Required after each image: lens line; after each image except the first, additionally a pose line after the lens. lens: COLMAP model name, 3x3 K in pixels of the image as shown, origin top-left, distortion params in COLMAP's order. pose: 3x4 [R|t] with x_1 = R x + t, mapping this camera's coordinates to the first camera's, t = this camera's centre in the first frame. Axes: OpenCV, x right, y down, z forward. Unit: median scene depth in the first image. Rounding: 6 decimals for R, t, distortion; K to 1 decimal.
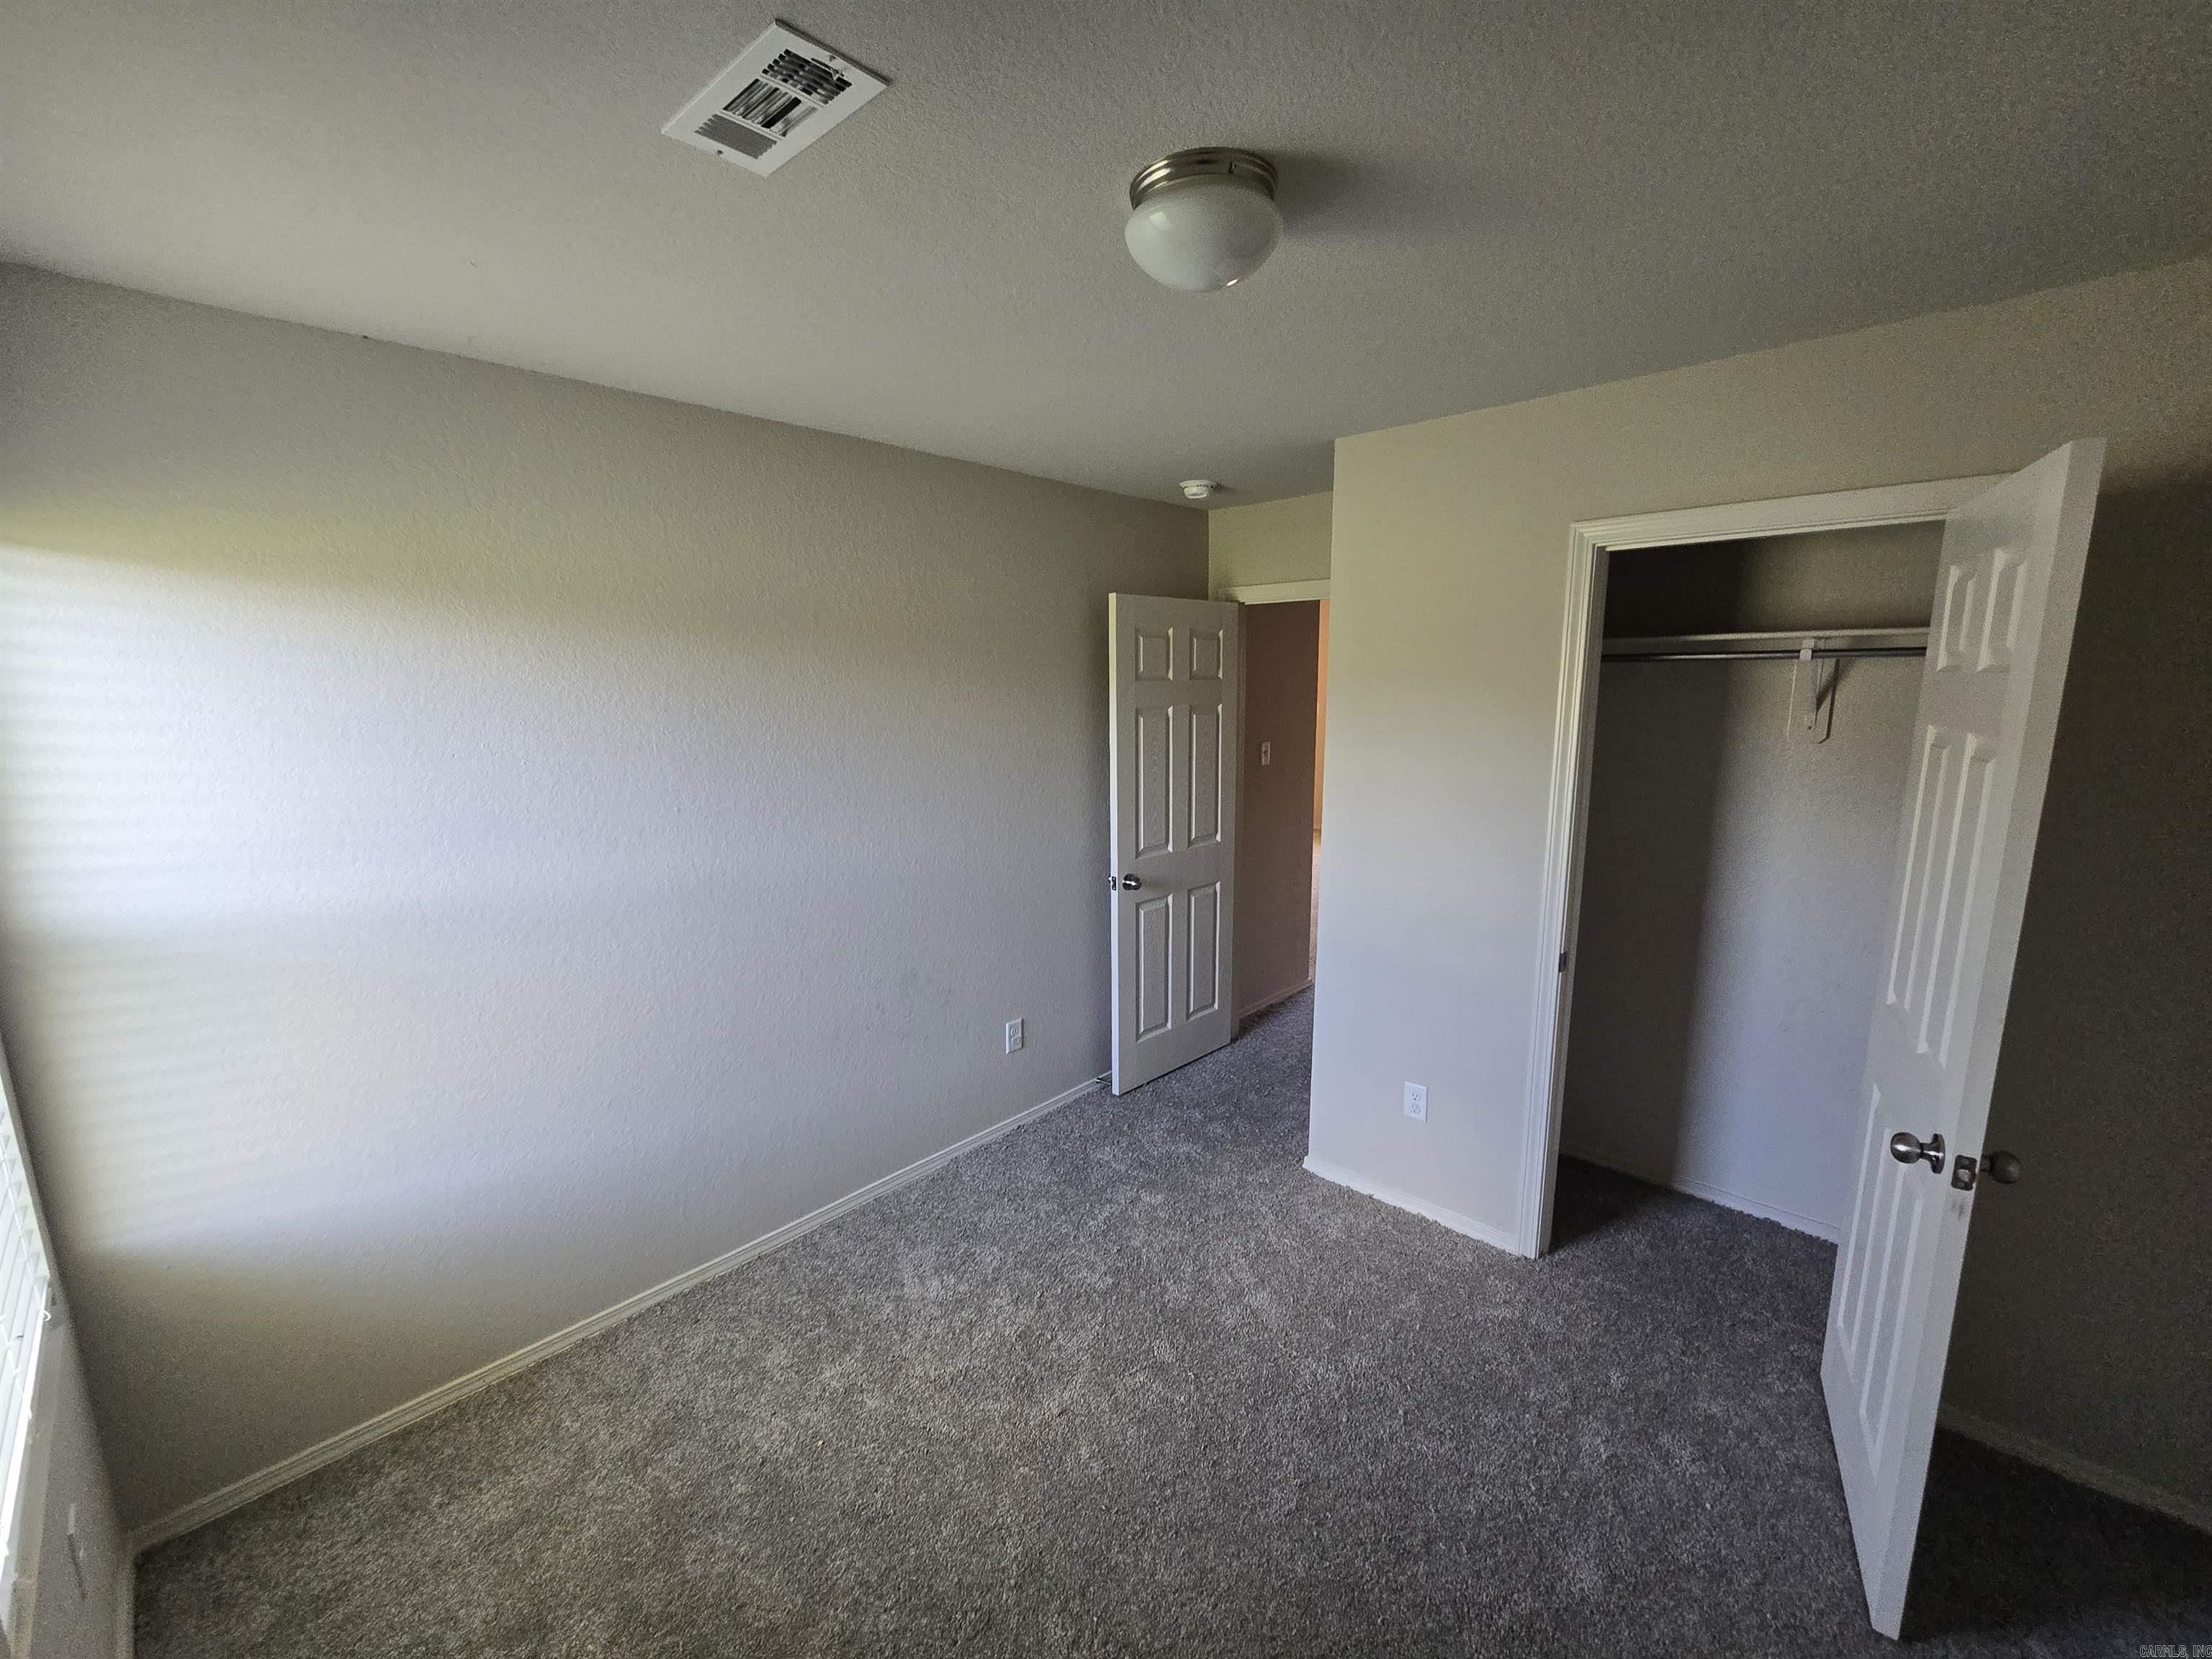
lens RADIAL K [[908.6, 0, 1106.0], [0, 908.6, 829.5], [0, 0, 1]] dist [0.000090, 0.000875]
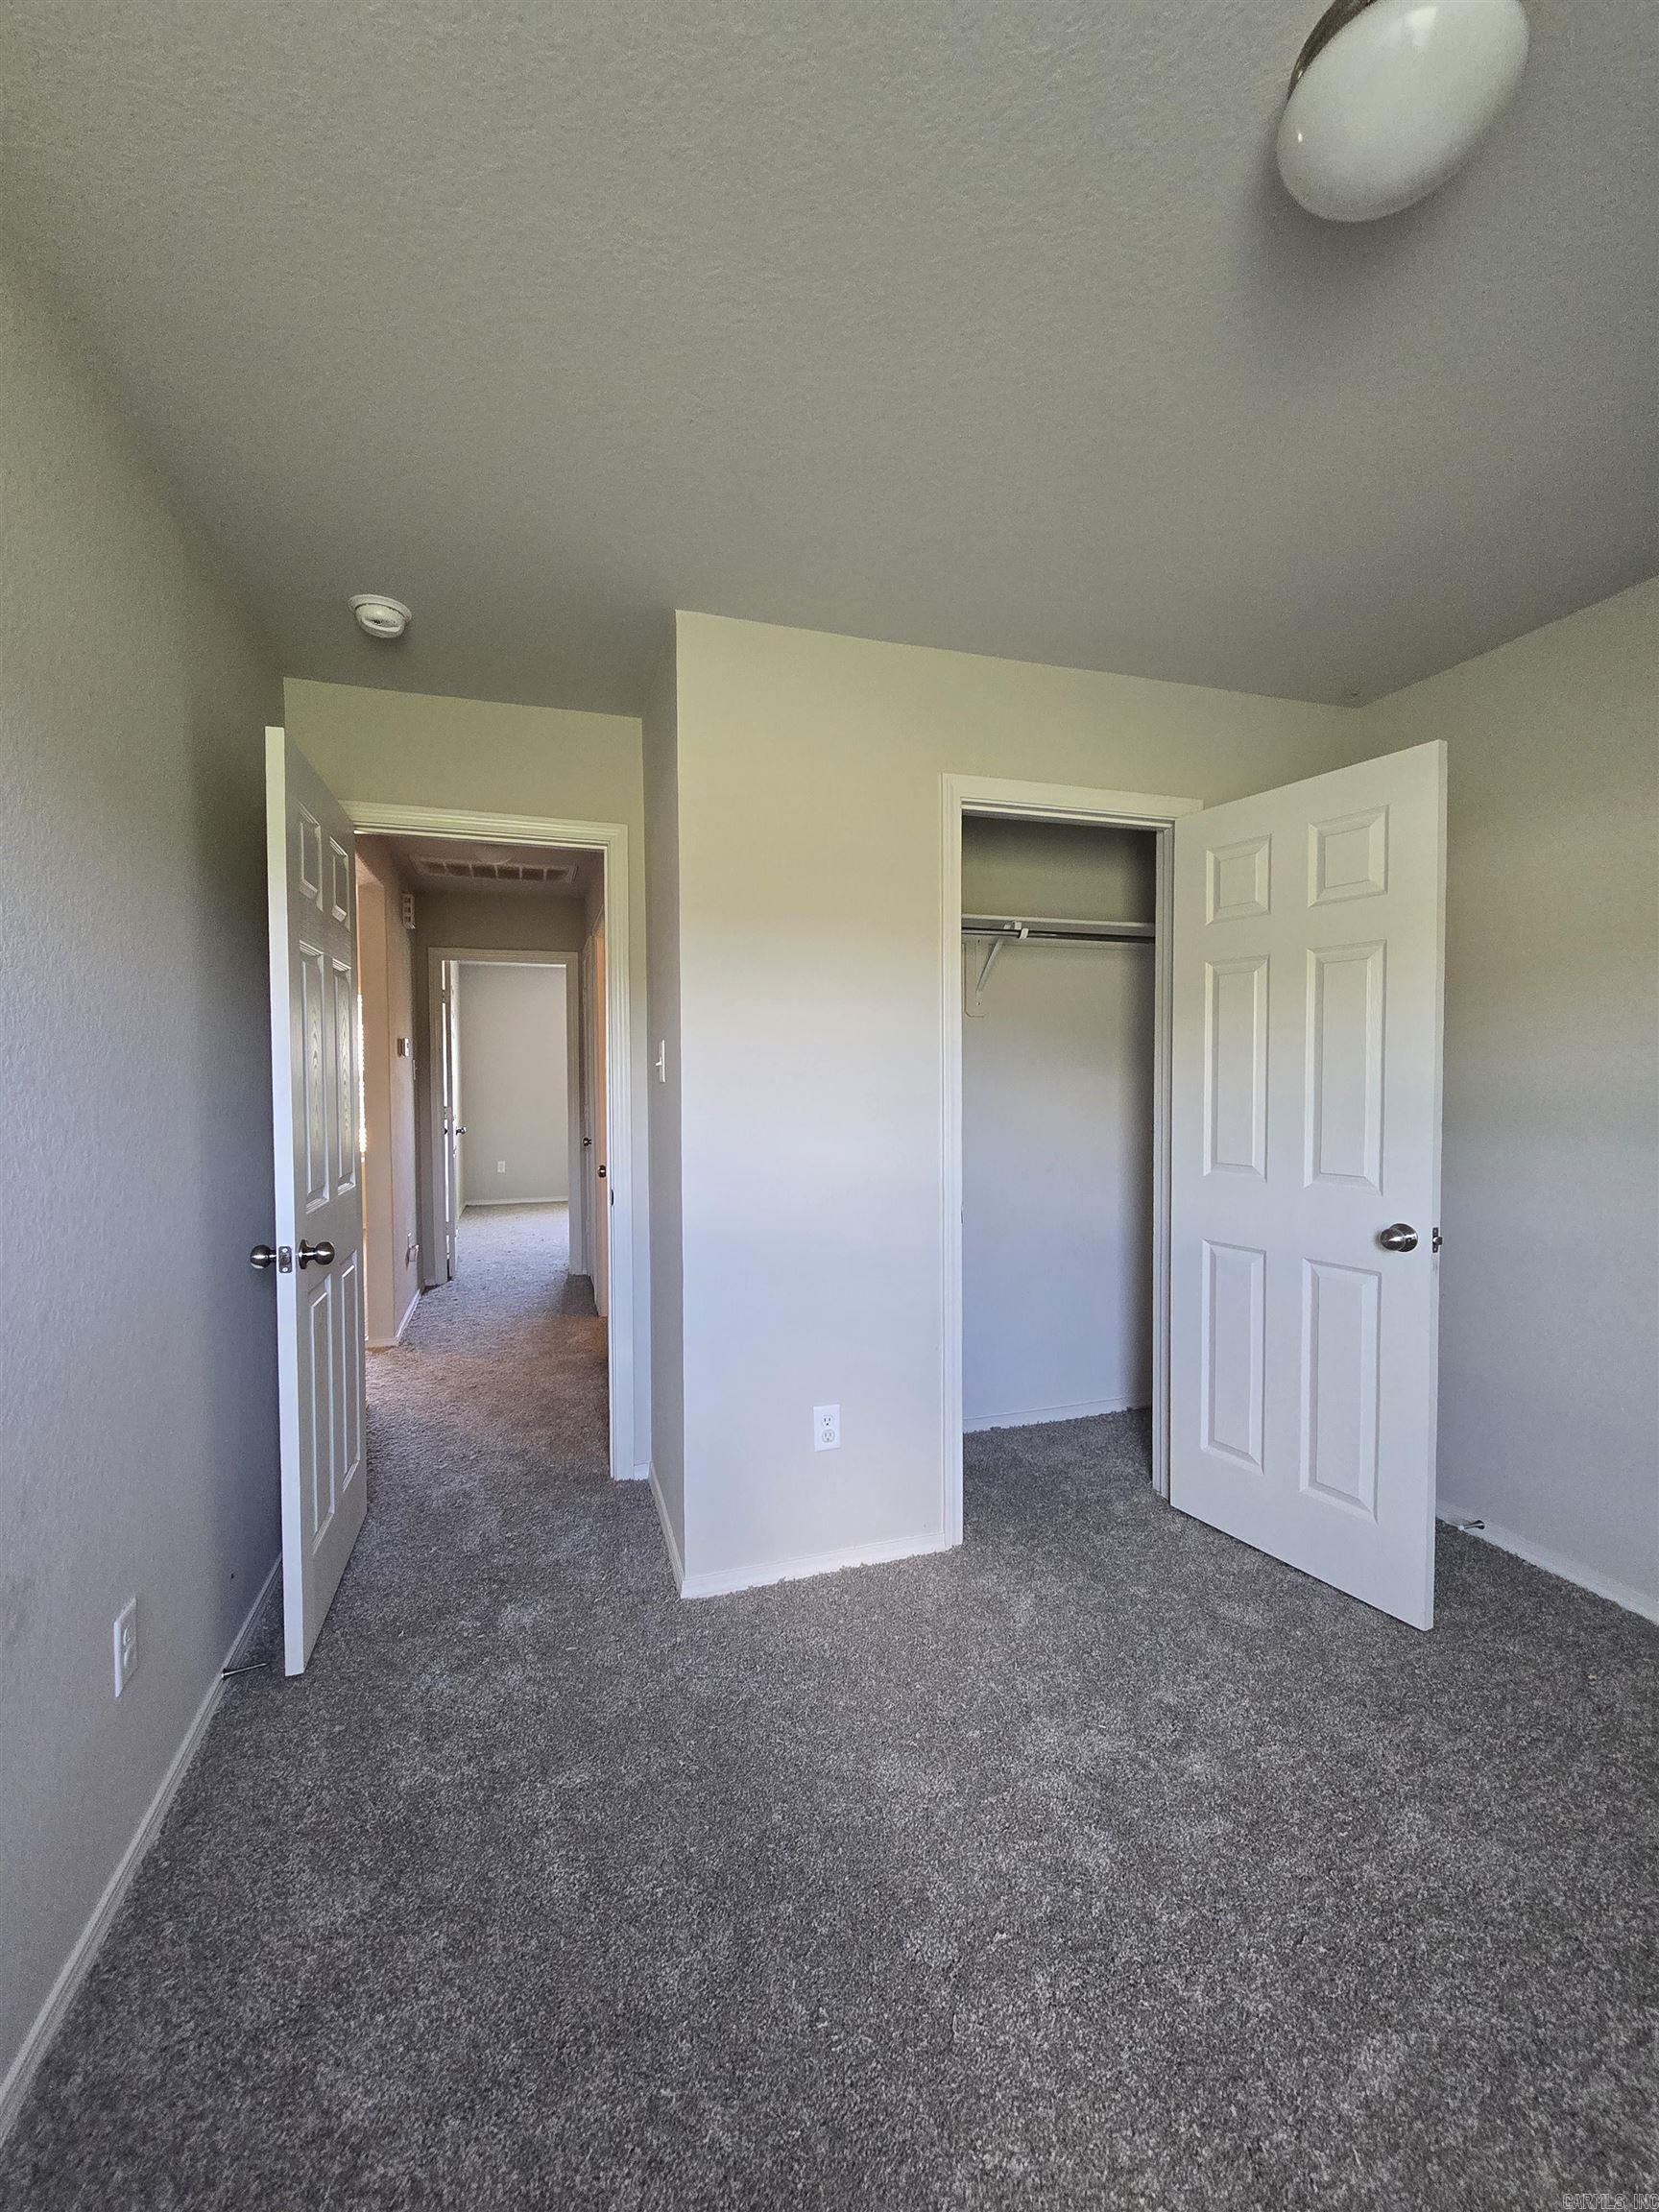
lens RADIAL K [[908.6, 0, 820.2], [0, 908.6, 1105.7], [0, 0, 1]] dist [0.000090, 0.000875]
pose [[0.485654, -0.016395, 0.873997, -0.334538], [0.147899, 0.986951, -0.063669, 0.056023], [-0.861549, 0.160185, 0.481741, 0.505425]]
